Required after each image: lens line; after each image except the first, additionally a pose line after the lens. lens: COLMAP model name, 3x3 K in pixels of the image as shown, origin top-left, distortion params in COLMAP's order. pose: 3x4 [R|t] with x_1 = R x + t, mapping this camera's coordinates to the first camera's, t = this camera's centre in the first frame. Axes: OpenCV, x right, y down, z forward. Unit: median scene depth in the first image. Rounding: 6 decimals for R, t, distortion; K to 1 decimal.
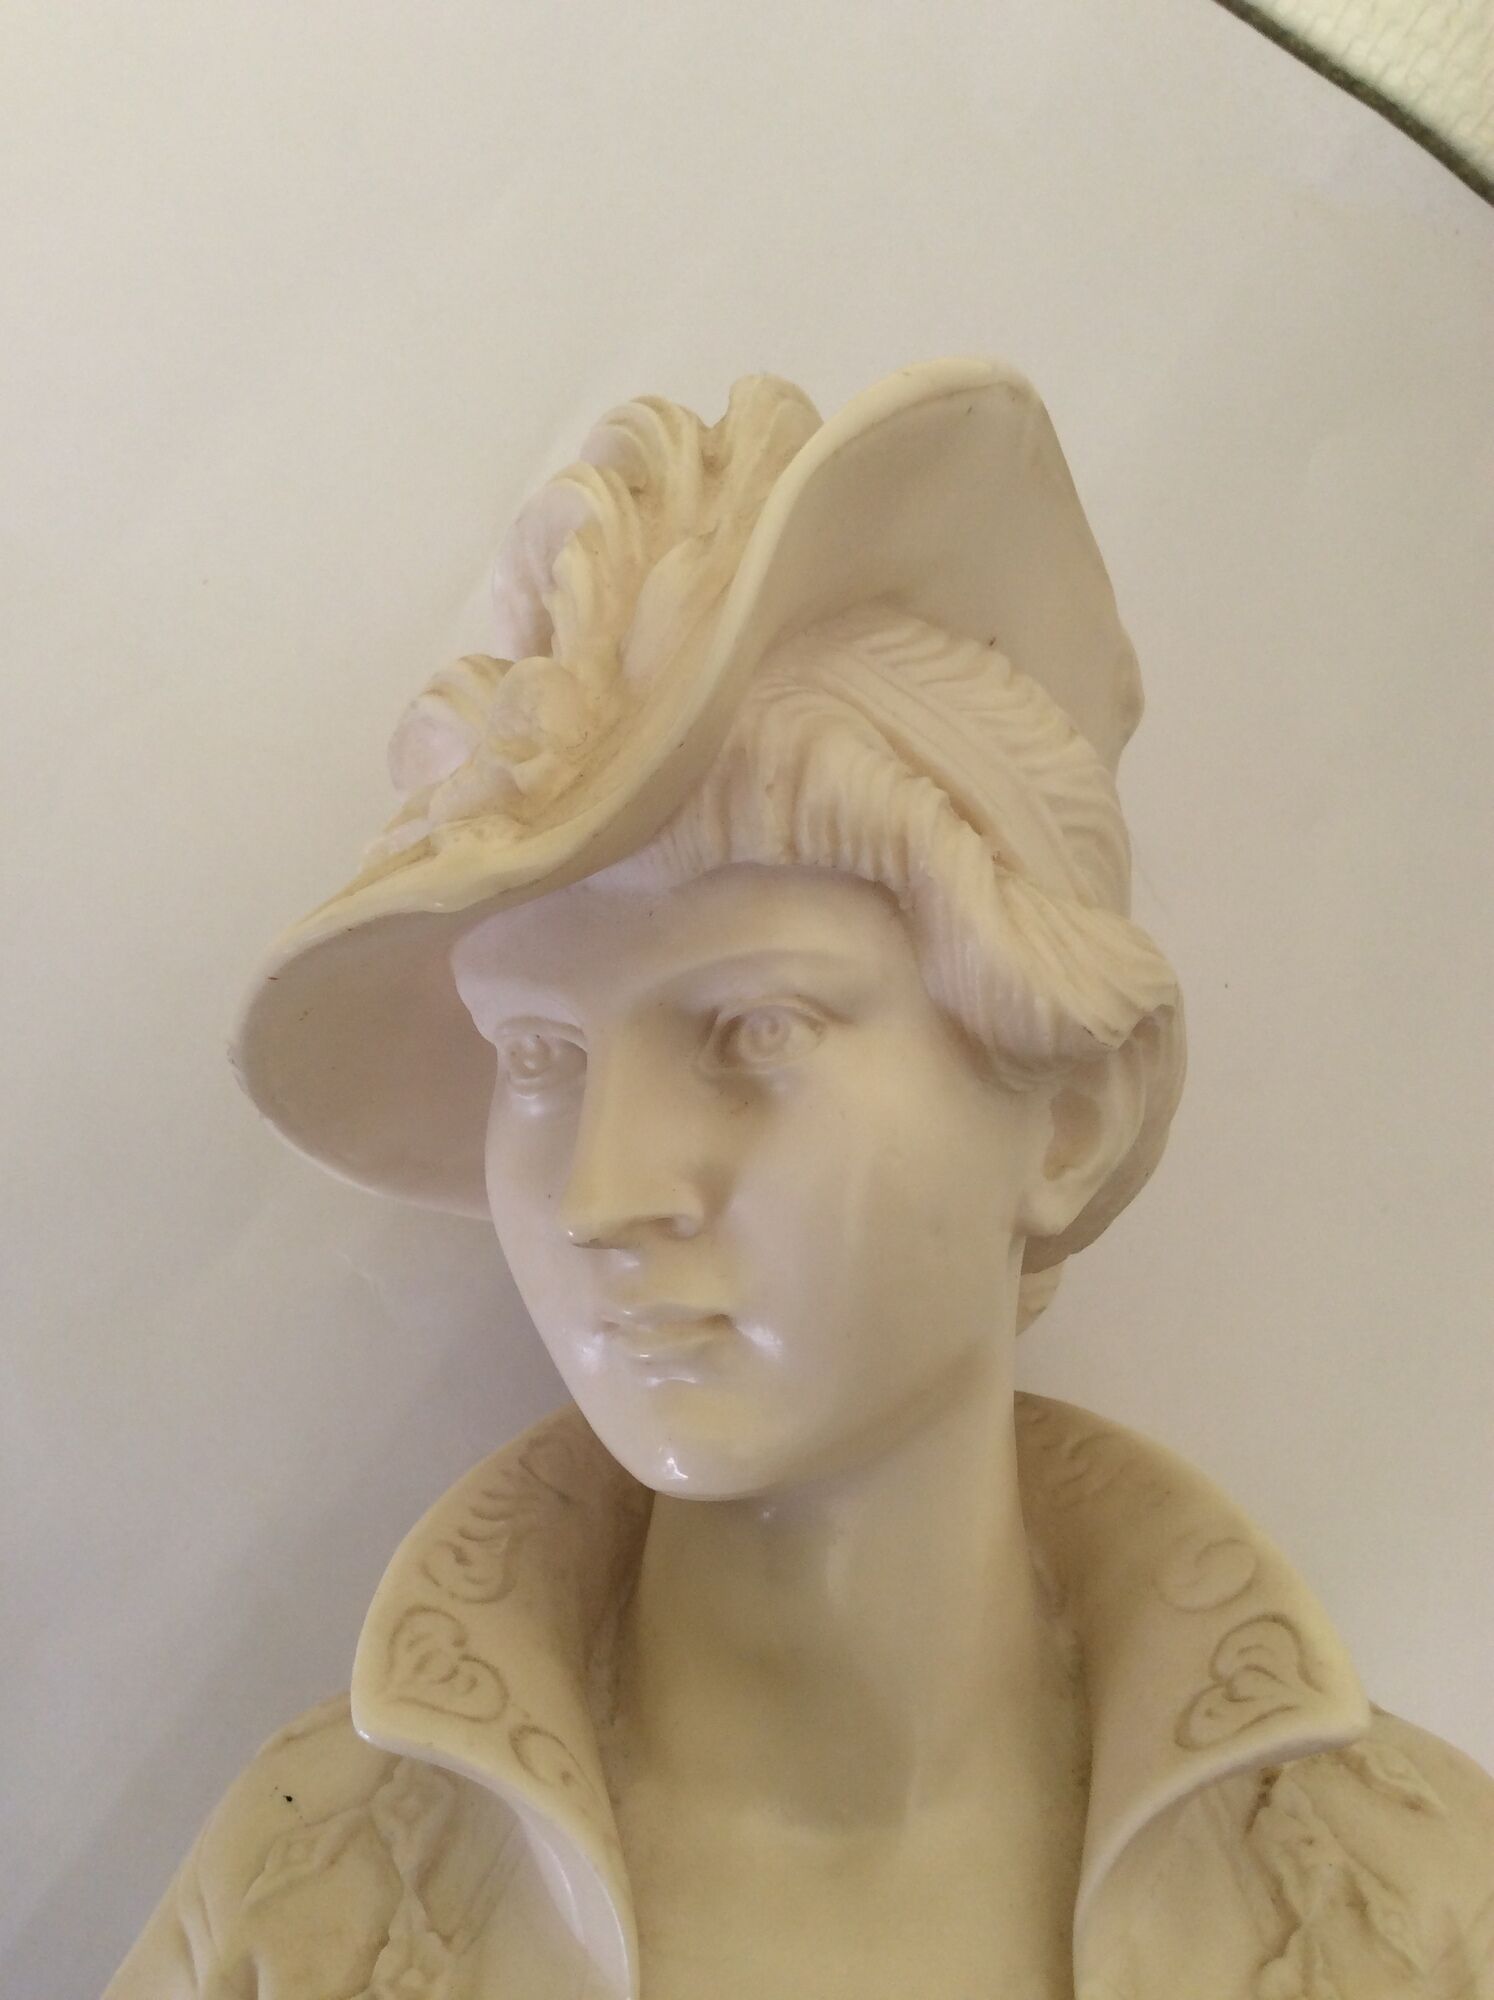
lens RADIAL K [[1871.9, 0, 754.0], [0, 1871.9, 992.1], [0, 0, 1]] dist [0.193089, -0.486859]
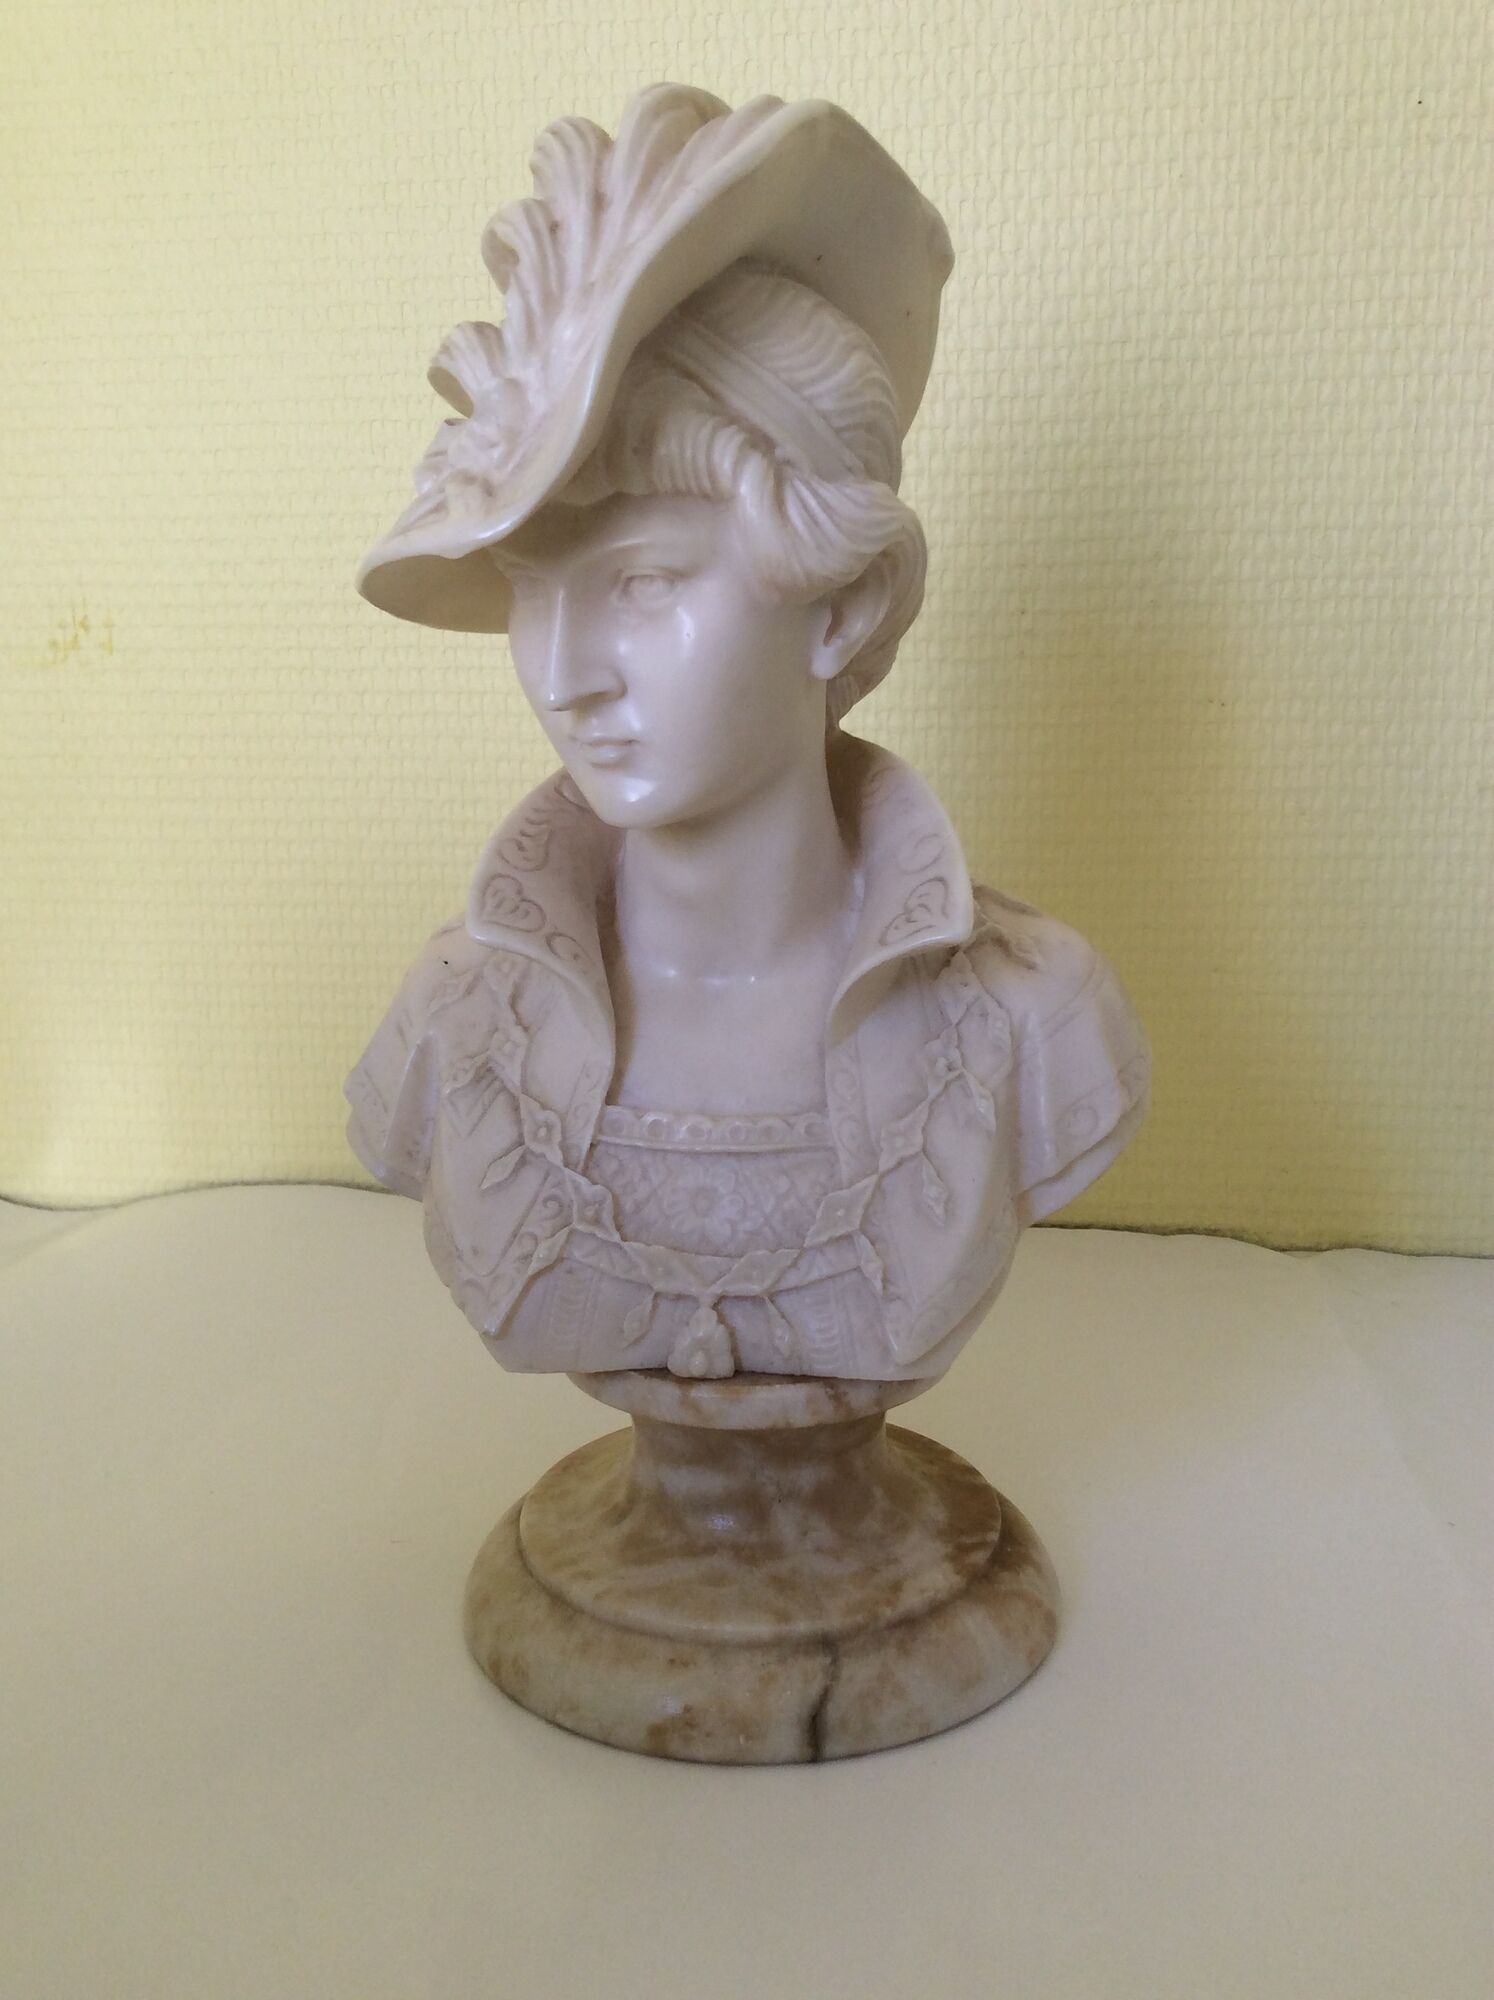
lens RADIAL K [[1882.4, 0, 745.7], [0, 1882.4, 990.7], [0, 0, 1]] dist [0.164596, -0.339857]
pose [[0.993446, 0.003365, -0.114256, 0.292127], [0.047038, 0.898976, 0.435465, -0.392480], [0.104179, -0.437985, 0.892925, -0.733183]]
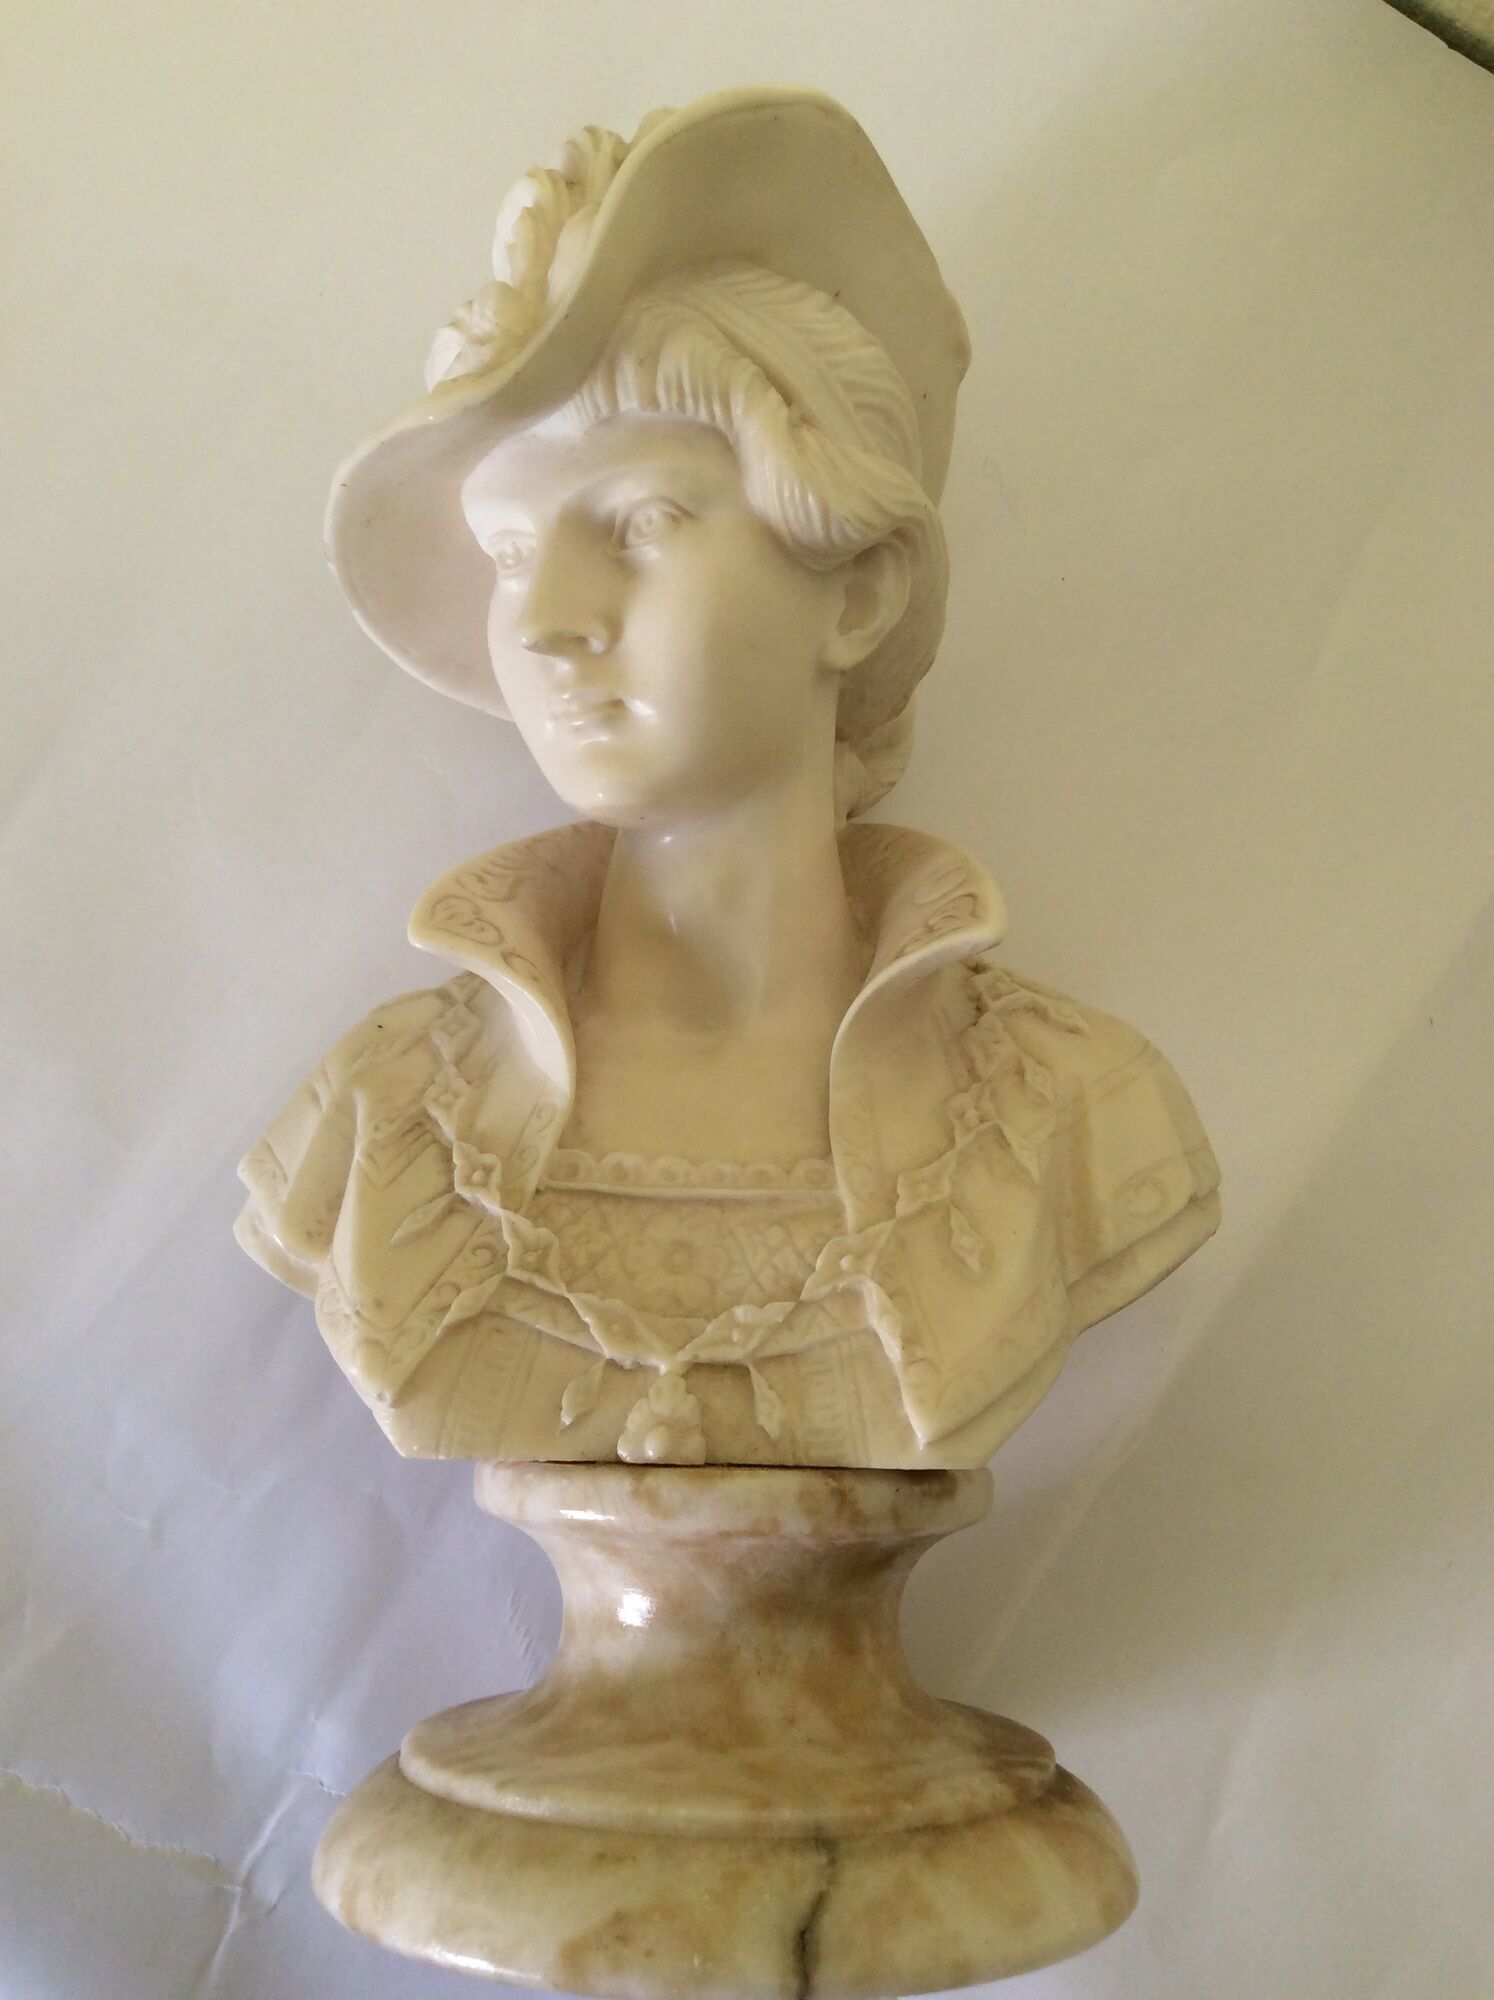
lens RADIAL K [[1871.9, 0, 754.0], [0, 1871.9, 992.1], [0, 0, 1]] dist [0.193089, -0.486859]
pose [[0.995390, 0.000976, -0.095908, 0.241016], [0.006625, 0.996860, 0.078909, 0.278839], [0.095684, -0.079180, 0.992258, -0.601605]]
